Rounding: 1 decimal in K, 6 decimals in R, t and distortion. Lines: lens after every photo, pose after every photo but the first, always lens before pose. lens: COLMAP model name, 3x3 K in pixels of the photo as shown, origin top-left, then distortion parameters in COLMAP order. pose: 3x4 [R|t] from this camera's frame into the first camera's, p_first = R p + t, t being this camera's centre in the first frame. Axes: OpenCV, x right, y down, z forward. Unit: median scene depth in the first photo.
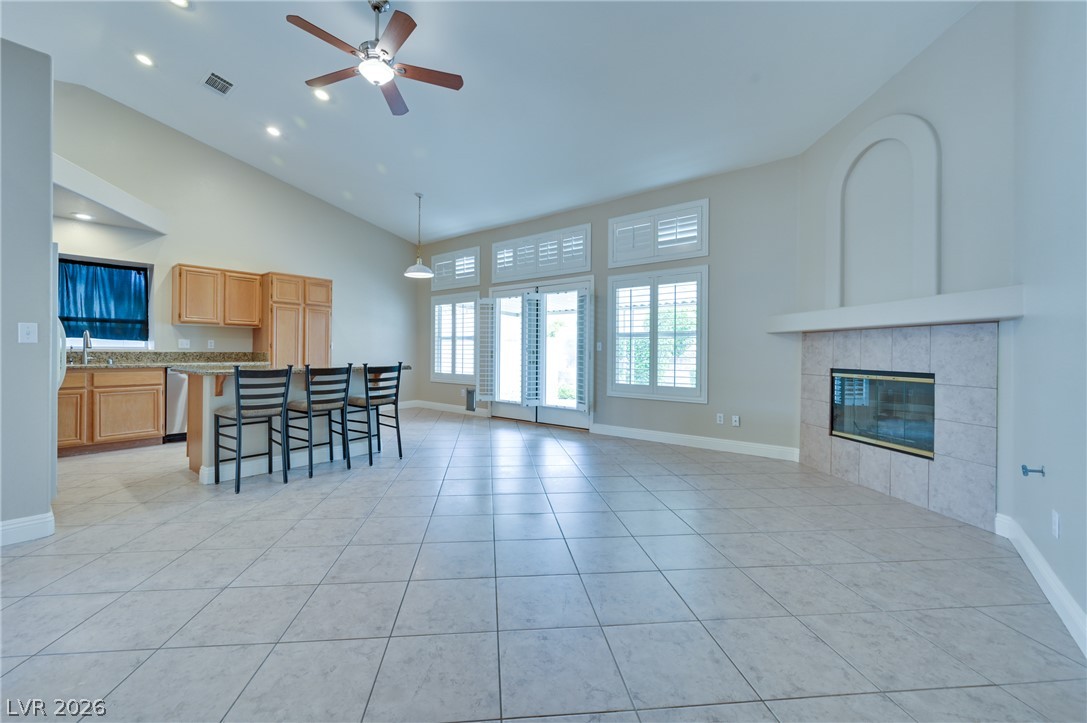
lens RADIAL K [[436.6, 0, 535.7], [0, 436.6, 350.3], [0, 0, 1]] dist [0.000583, -0.000646]
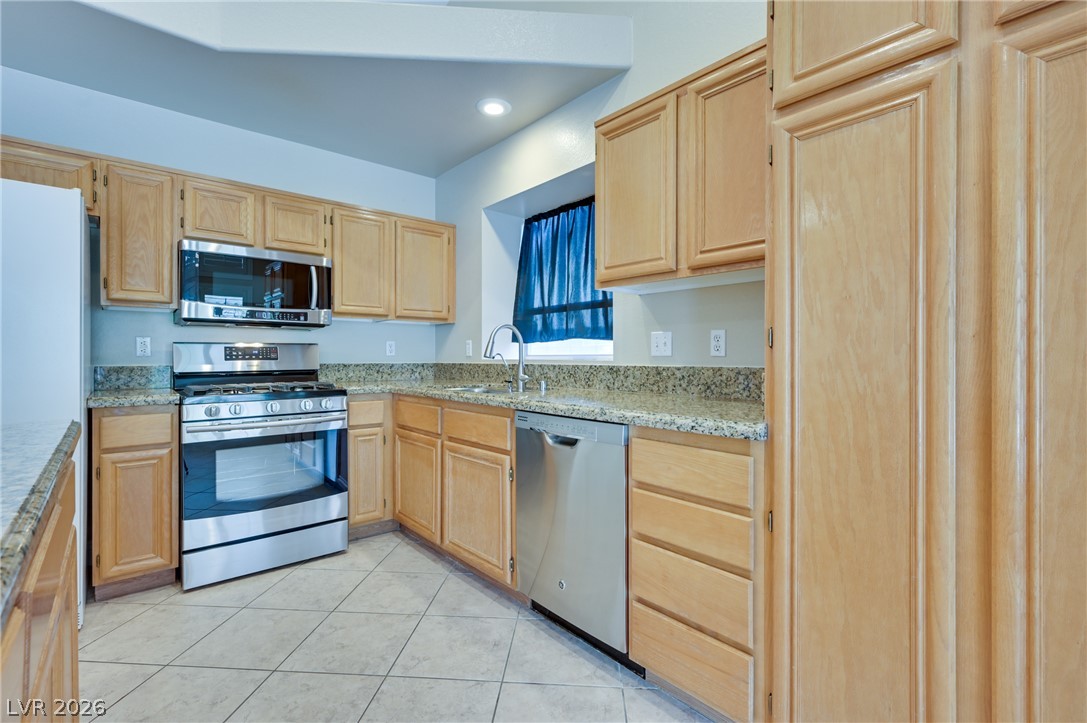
lens RADIAL K [[497.3, 0, 537.8], [0, 497.3, 356.8], [0, 0, 1]] dist [0.004331, -0.001605]
pose [[-0.184470, -0.004206, -0.982829, -0.450204], [0.004564, 0.999976, -0.005136, -0.002871], [0.982828, -0.005433, -0.184446, 1.134710]]
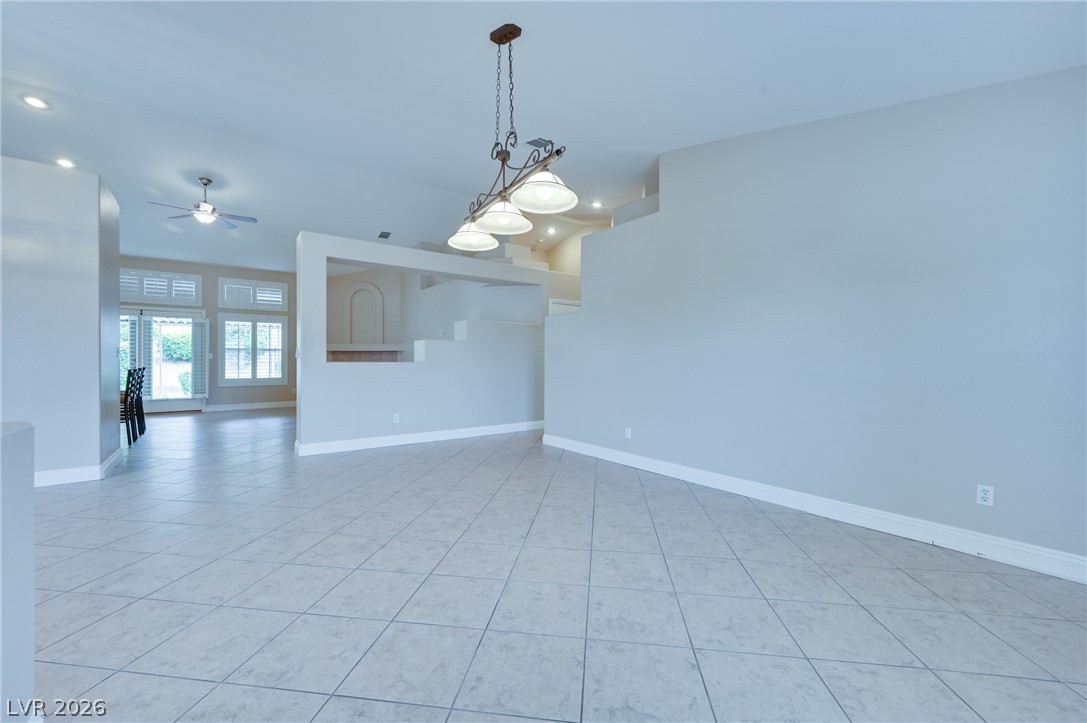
lens RADIAL K [[436.6, 0, 545.2], [0, 436.6, 356.8], [0, 0, 1]] dist [0.000583, -0.000646]
pose [[0.234656, 0.000301, 0.972078, -1.350923], [-0.003307, 0.999994, 0.000489, -0.013641], [-0.972073, -0.003329, 0.234656, -0.664268]]
